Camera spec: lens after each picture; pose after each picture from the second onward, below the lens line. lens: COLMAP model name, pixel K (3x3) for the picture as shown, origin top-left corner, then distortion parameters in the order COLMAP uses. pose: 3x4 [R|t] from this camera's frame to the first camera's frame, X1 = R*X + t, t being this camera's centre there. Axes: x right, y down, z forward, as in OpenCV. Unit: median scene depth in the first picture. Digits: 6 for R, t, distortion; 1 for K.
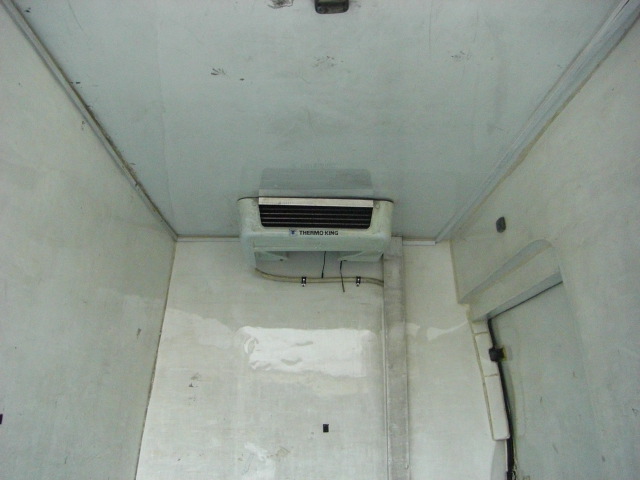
lens RADIAL K [[725.9, 0, 307.5], [0, 725.9, 237.6], [0, 0, 1]] dist [-0.171413, 0.109246]
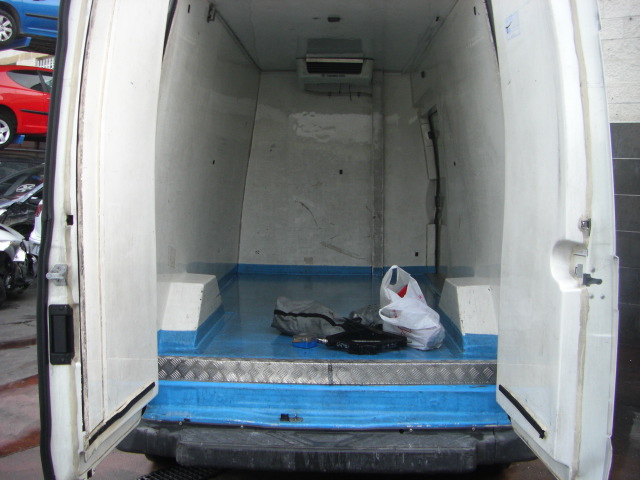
lens RADIAL K [[725.9, 0, 307.5], [0, 725.9, 237.6], [0, 0, 1]] dist [-0.171413, 0.109246]
pose [[0.998717, 0.006702, -0.050188, 0.034645], [0.009323, 0.949914, 0.312374, -0.177513], [0.049767, -0.312441, 0.948633, -0.913346]]
